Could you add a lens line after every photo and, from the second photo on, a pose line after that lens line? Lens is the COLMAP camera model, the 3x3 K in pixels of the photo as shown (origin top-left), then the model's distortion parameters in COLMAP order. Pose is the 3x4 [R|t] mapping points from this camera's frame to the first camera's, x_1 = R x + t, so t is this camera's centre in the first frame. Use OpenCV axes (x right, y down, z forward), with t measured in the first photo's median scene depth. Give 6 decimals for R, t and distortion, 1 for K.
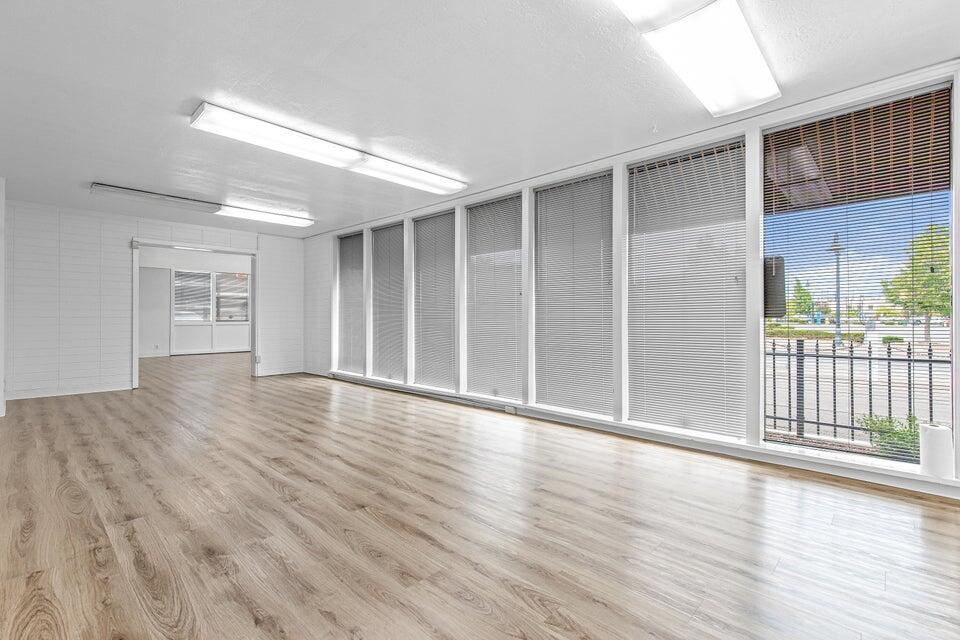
lens RADIAL K [[438.5, 0, 480.0], [0, 438.5, 320.0], [0, 0, 1]] dist [0.005162, 0.000432]
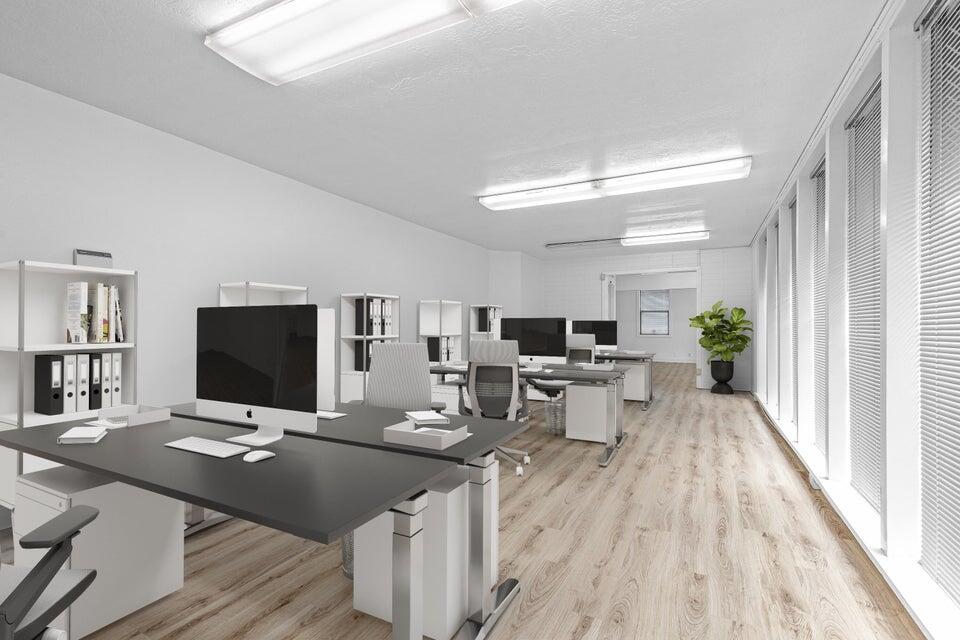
lens RADIAL K [[439.1, 0, 480.0], [0, 439.1, 320.0], [0, 0, 1]] dist [-0.000216, 0.000045]
pose [[0.289201, -0.016062, -0.957134, 0.660328], [-0.006539, 0.999803, -0.018754, -0.018717], [0.957246, 0.011682, 0.289039, 0.413322]]
